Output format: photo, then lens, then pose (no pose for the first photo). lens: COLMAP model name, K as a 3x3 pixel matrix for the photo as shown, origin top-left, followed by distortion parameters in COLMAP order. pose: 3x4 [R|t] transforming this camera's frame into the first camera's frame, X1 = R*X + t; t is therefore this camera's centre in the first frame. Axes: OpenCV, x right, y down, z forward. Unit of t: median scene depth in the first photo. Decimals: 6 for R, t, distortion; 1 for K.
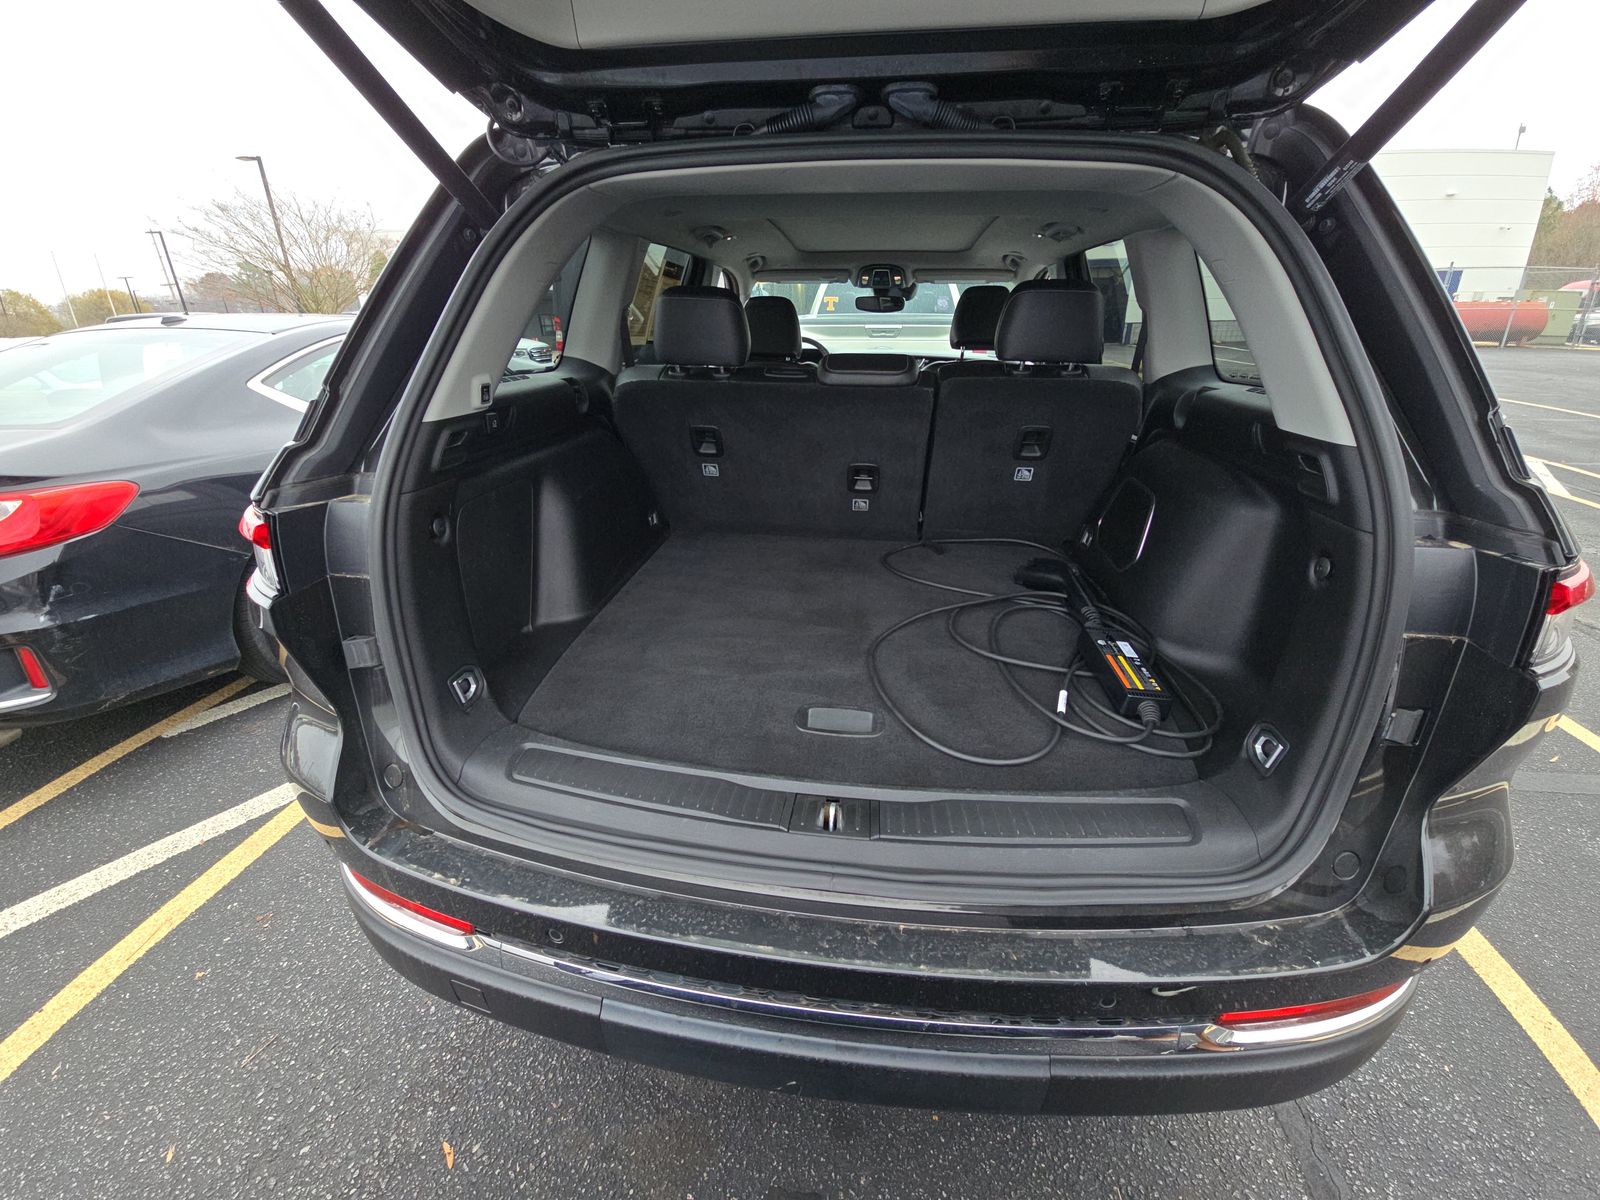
lens RADIAL K [[640.4, 0, 800.4], [0, 640.4, 589.9], [0, 0, 1]] dist [0.016563, -0.015387]
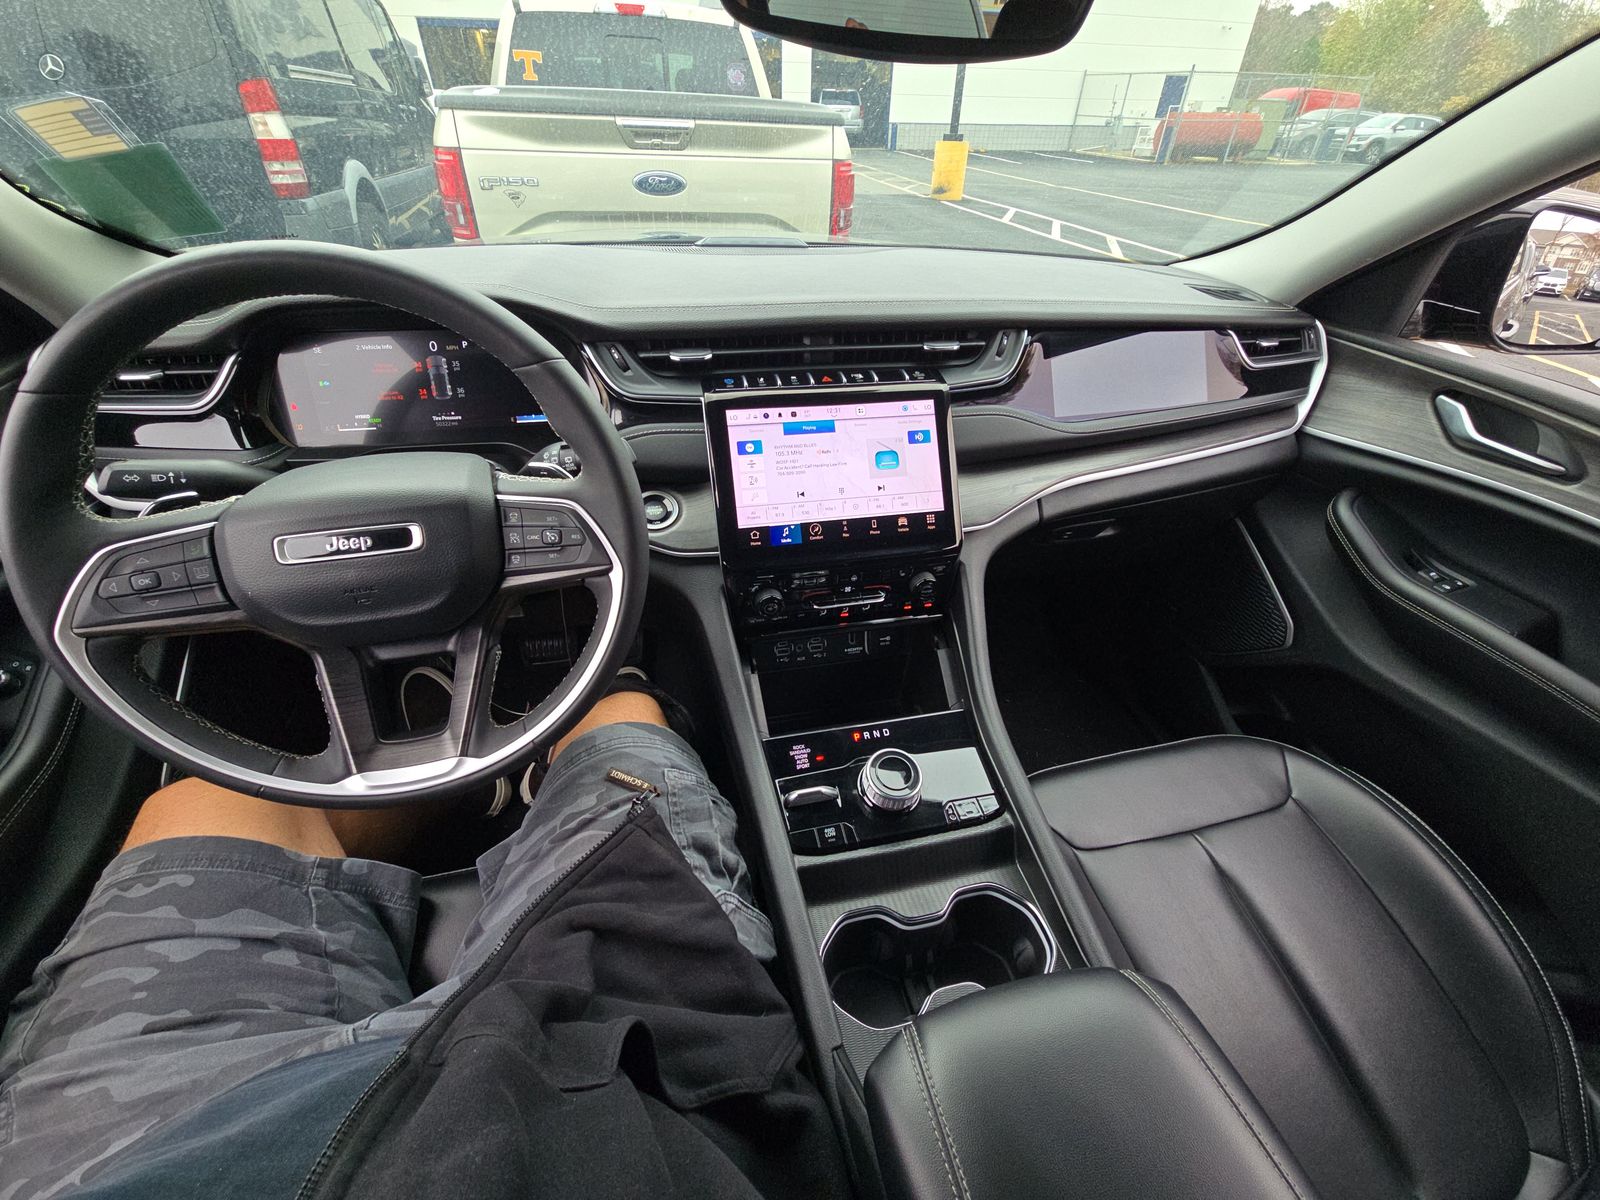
lens RADIAL K [[640.4, 0, 800.4], [0, 640.4, 589.9], [0, 0, 1]] dist [0.016563, -0.015387]
pose [[0.930080, -0.193263, 0.312412, 0.055051], [0.113385, 0.959932, 0.256272, -0.919909], [-0.349422, -0.202930, 0.914726, 2.231485]]
